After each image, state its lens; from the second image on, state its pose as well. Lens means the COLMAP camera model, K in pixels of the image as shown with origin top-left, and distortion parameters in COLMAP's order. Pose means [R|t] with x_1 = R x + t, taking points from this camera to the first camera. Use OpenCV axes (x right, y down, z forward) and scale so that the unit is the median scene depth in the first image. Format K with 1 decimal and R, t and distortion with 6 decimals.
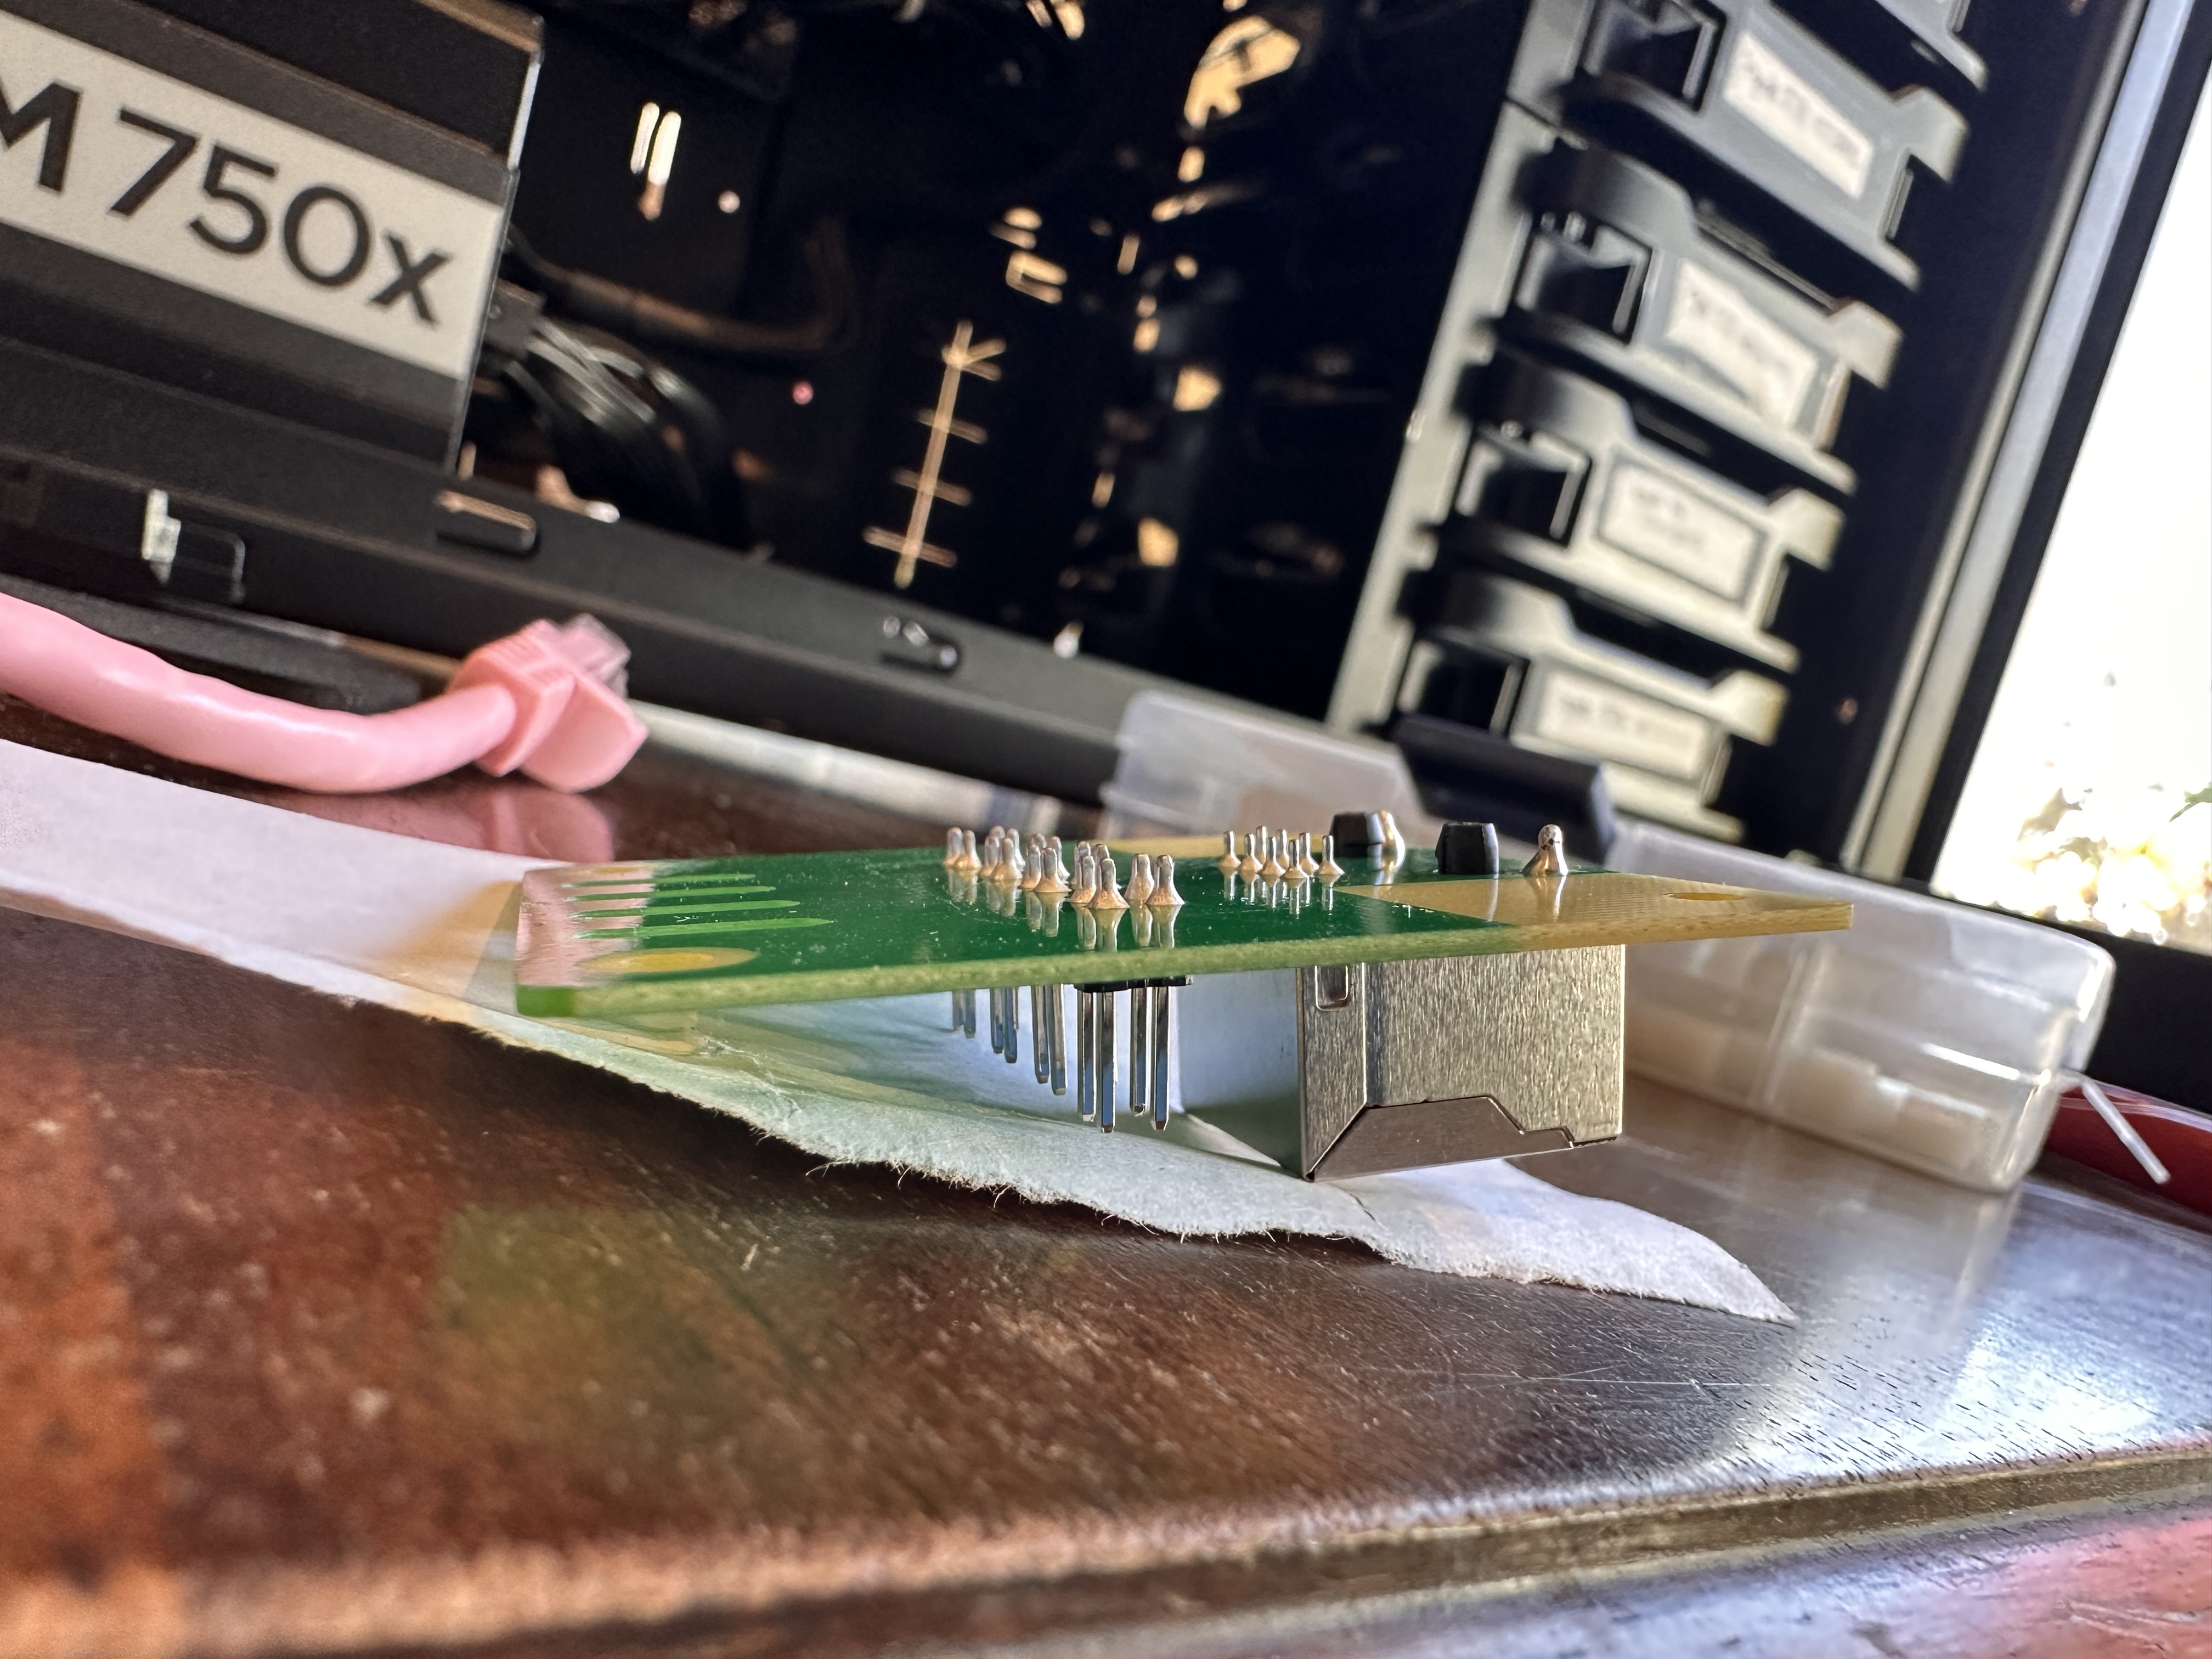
lens RADIAL K [[1528.7, 0, 1104.1], [0, 1528.7, 833.0], [0, 0, 1]] dist [-0.010945, 0.005147]
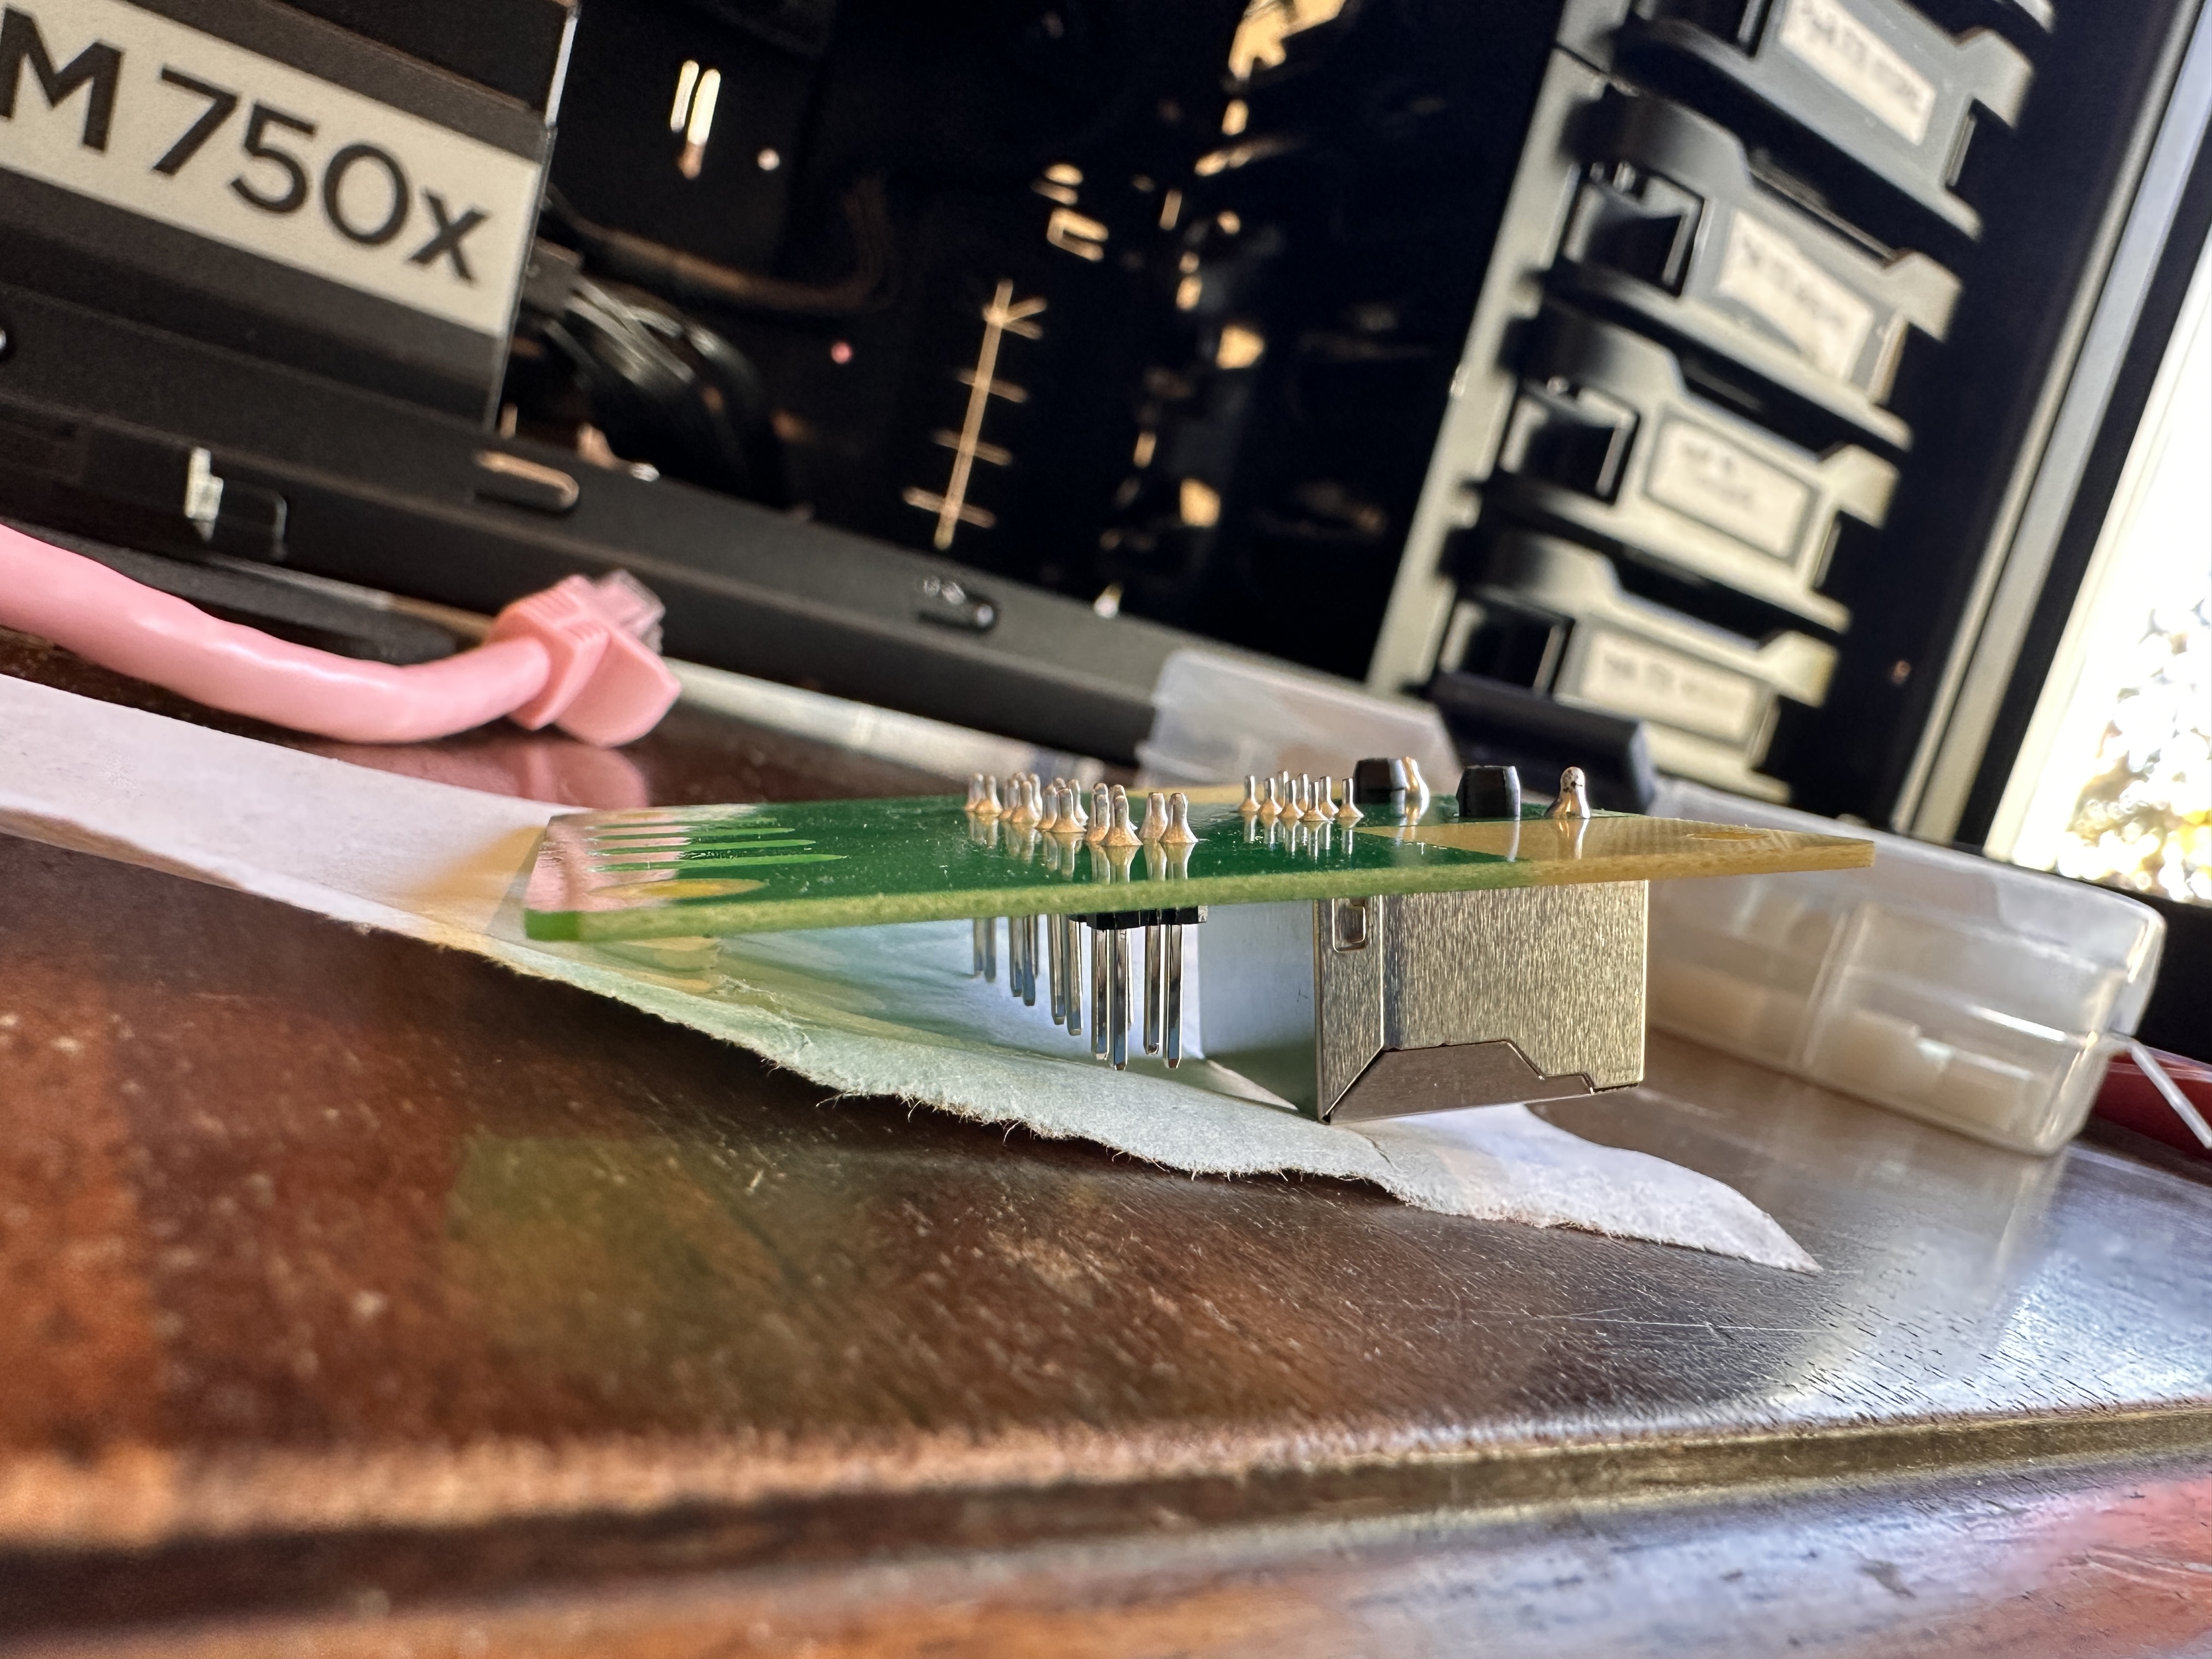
lens RADIAL K [[1535.5, 0, 1106.0], [0, 1535.5, 829.5], [0, 0, 1]] dist [-0.007614, -0.000423]
pose [[0.999651, 0.004005, -0.026126, 0.013620], [-0.003478, 0.999791, 0.020155, 0.013174], [0.026201, -0.020057, 0.999455, -0.000967]]
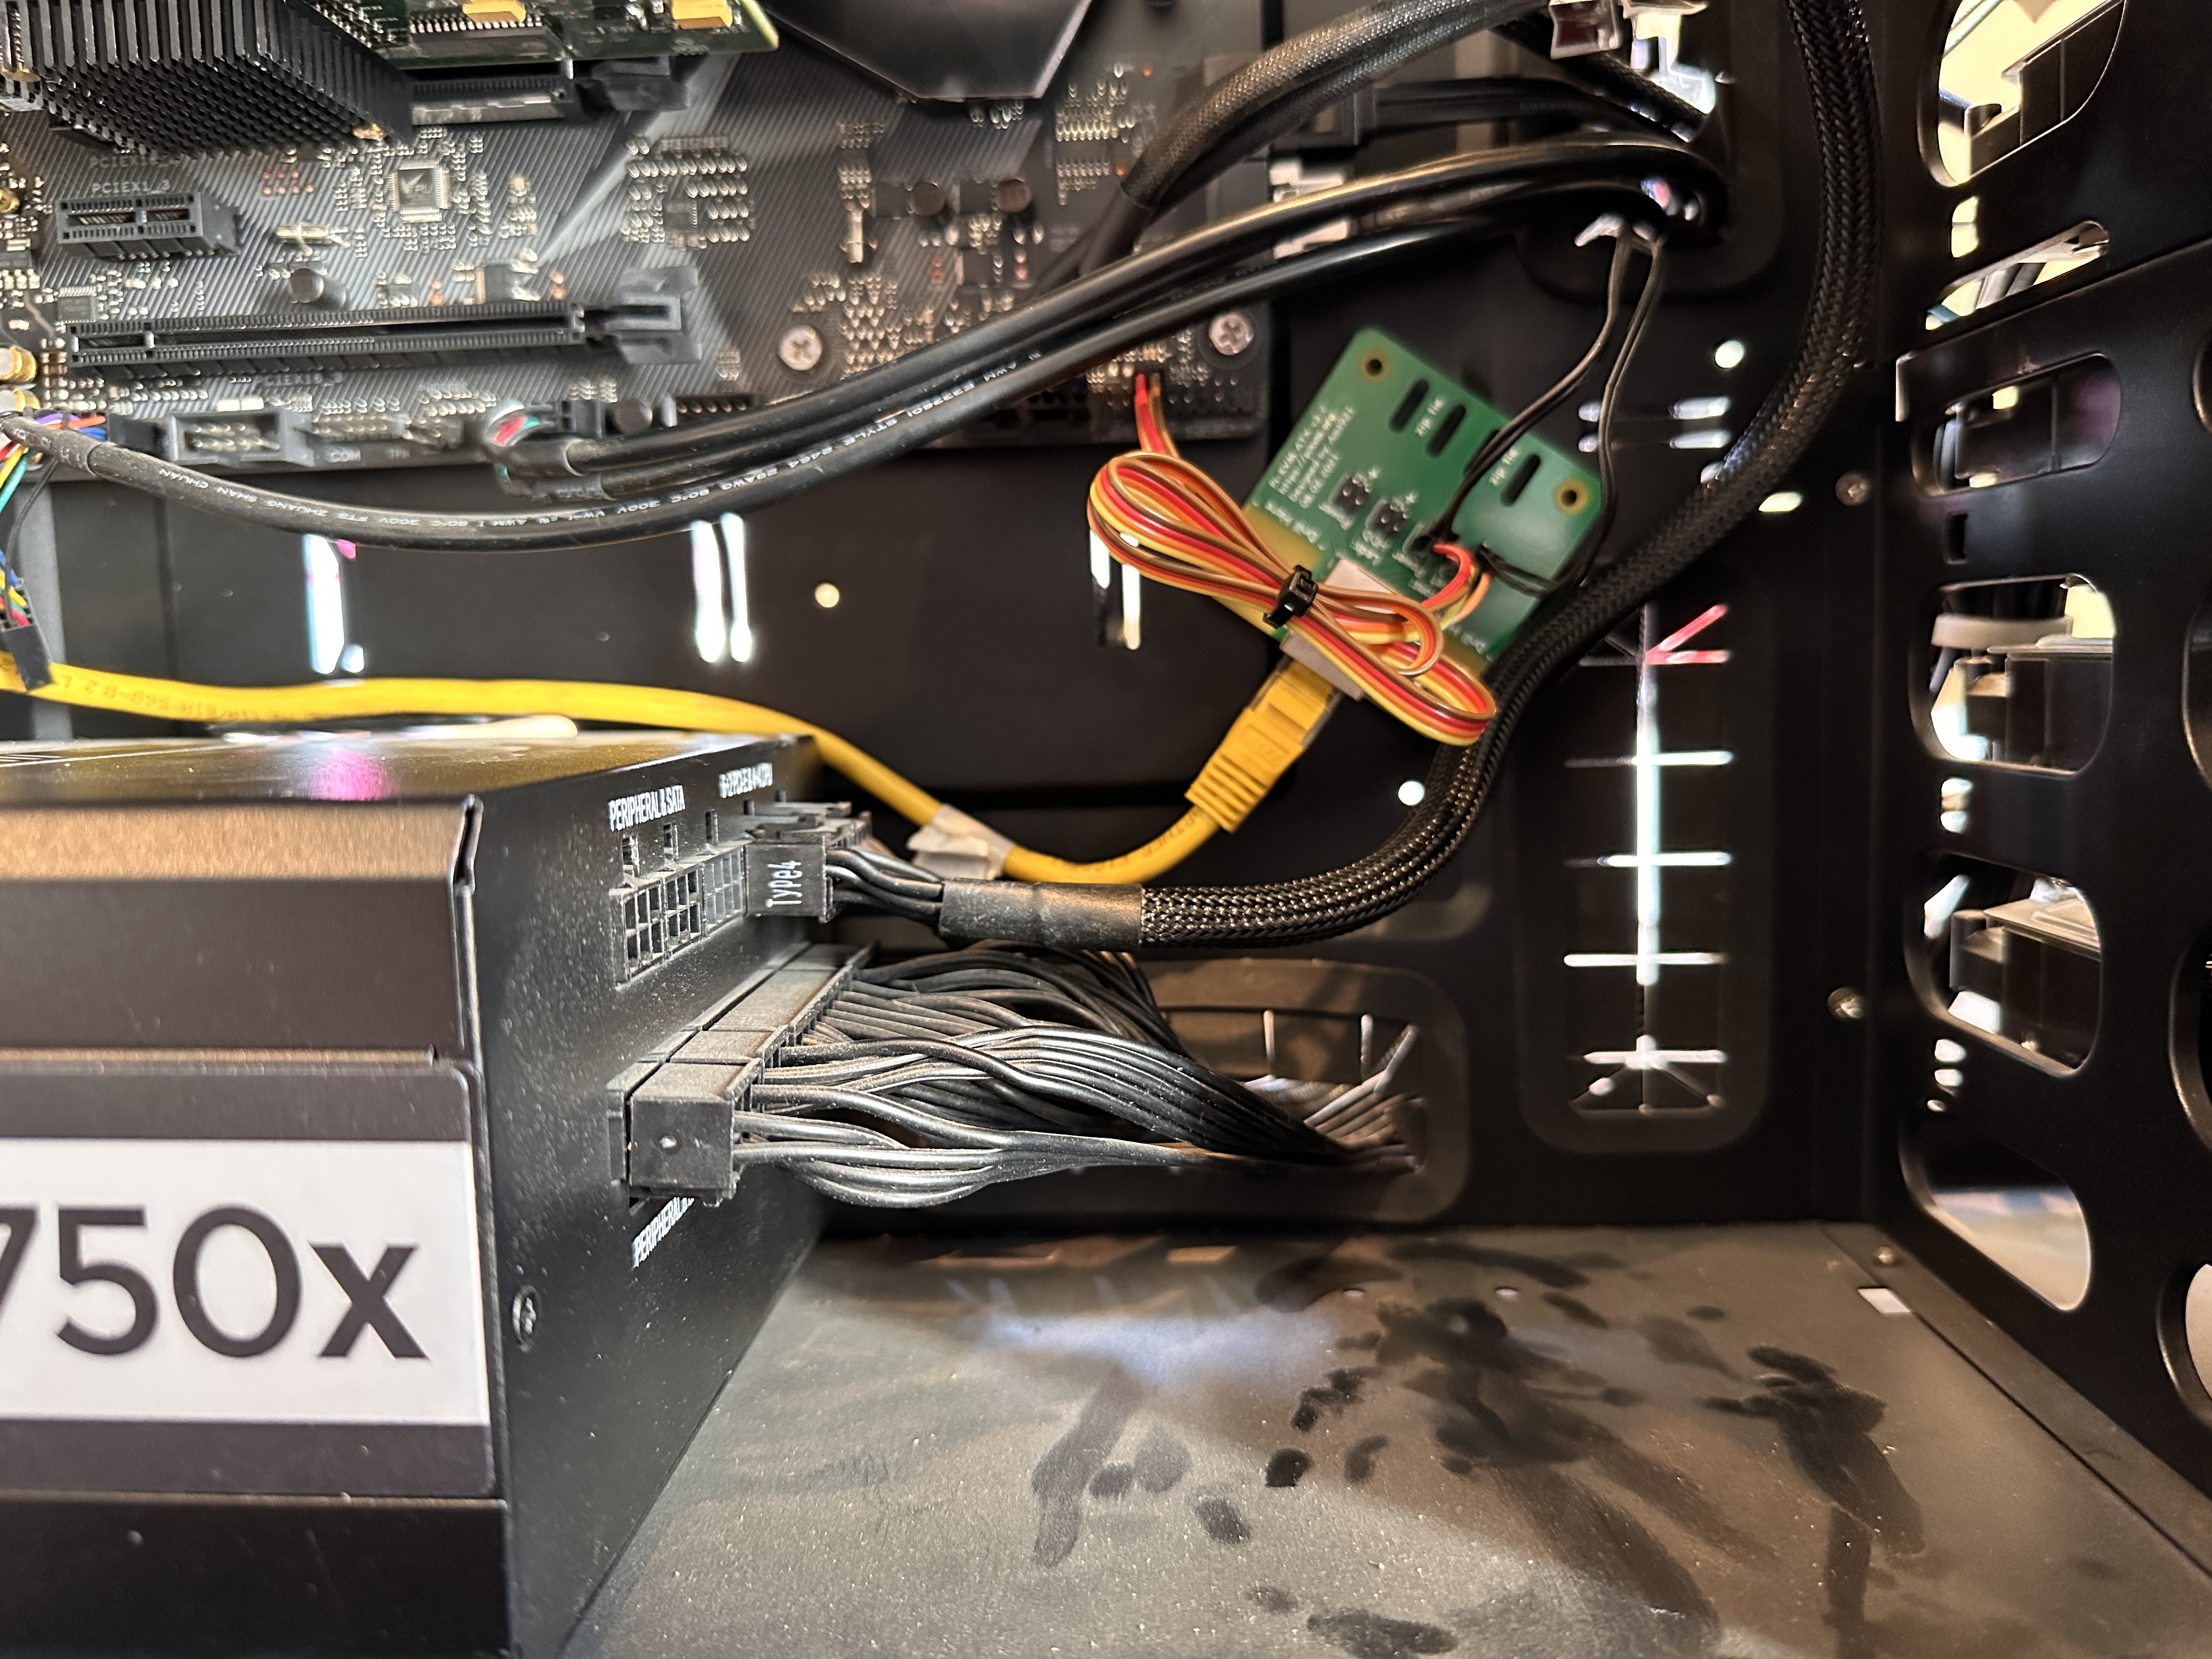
lens RADIAL K [[1699.8, 0, 1106.0], [0, 1699.8, 829.5], [0, 0, 1]] dist [0.004090, -0.002319]
pose [[0.812962, -0.228032, -0.535811, 0.772421], [0.185361, 0.973613, -0.133113, -1.701501], [0.552027, 0.008897, 0.833779, 2.546909]]
